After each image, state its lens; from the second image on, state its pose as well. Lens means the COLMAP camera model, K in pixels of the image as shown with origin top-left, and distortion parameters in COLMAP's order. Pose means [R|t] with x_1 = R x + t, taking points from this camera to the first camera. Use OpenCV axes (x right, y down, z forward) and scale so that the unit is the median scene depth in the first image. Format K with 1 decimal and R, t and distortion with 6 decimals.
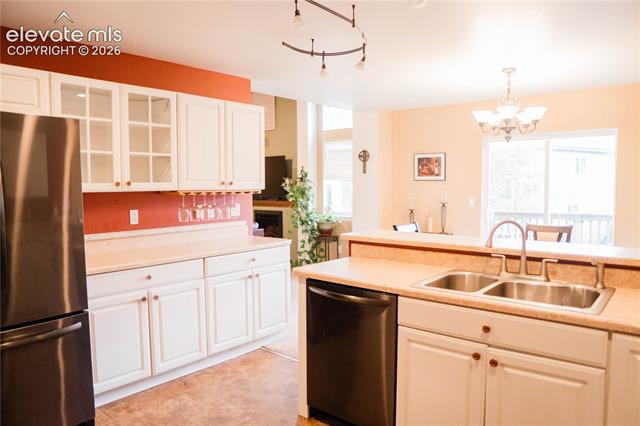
lens RADIAL K [[447.9, 0, 317.9], [0, 447.9, 213.9], [0, 0, 1]] dist [-0.080123, 0.032003]
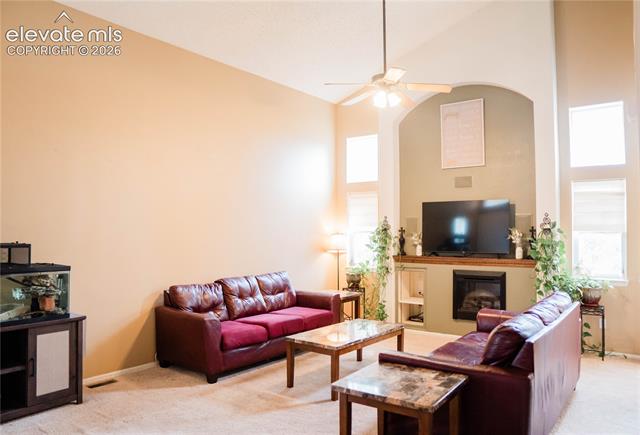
lens RADIAL K [[454.8, 0, 325.0], [0, 454.8, 216.1], [0, 0, 1]] dist [-0.068962, 0.020875]
pose [[0.998588, 0.009099, 0.052333, -0.576831], [-0.003718, 0.994775, -0.102020, -0.029519], [-0.052988, 0.101681, 0.993405, 0.338308]]
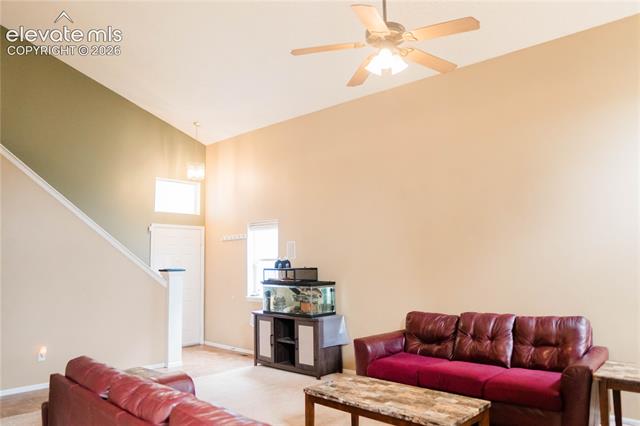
lens RADIAL K [[447.9, 0, 317.0], [0, 447.9, 211.5], [0, 0, 1]] dist [-0.080123, 0.032003]
pose [[-0.037384, -0.108004, -0.993447, 0.077058], [-0.059843, 0.992600, -0.105660, -0.072919], [0.997507, 0.055501, -0.043571, 1.071540]]
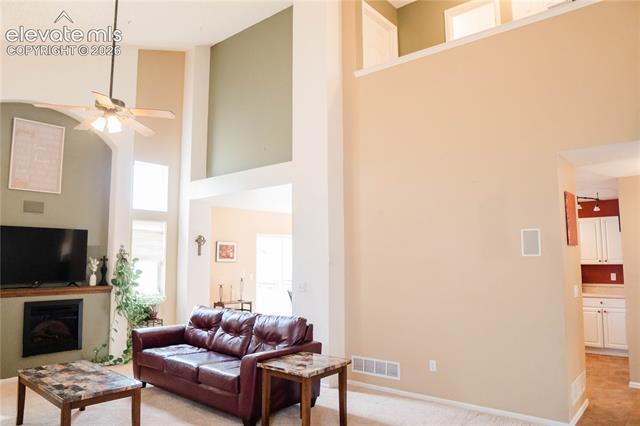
lens RADIAL K [[447.9, 0, 318.1], [0, 447.9, 215.5], [0, 0, 1]] dist [-0.080123, 0.032003]
pose [[0.015470, 0.104284, 0.994427, -1.170460], [0.070109, 0.991985, -0.105119, -0.057778], [-0.997419, 0.071345, 0.008035, 0.763442]]
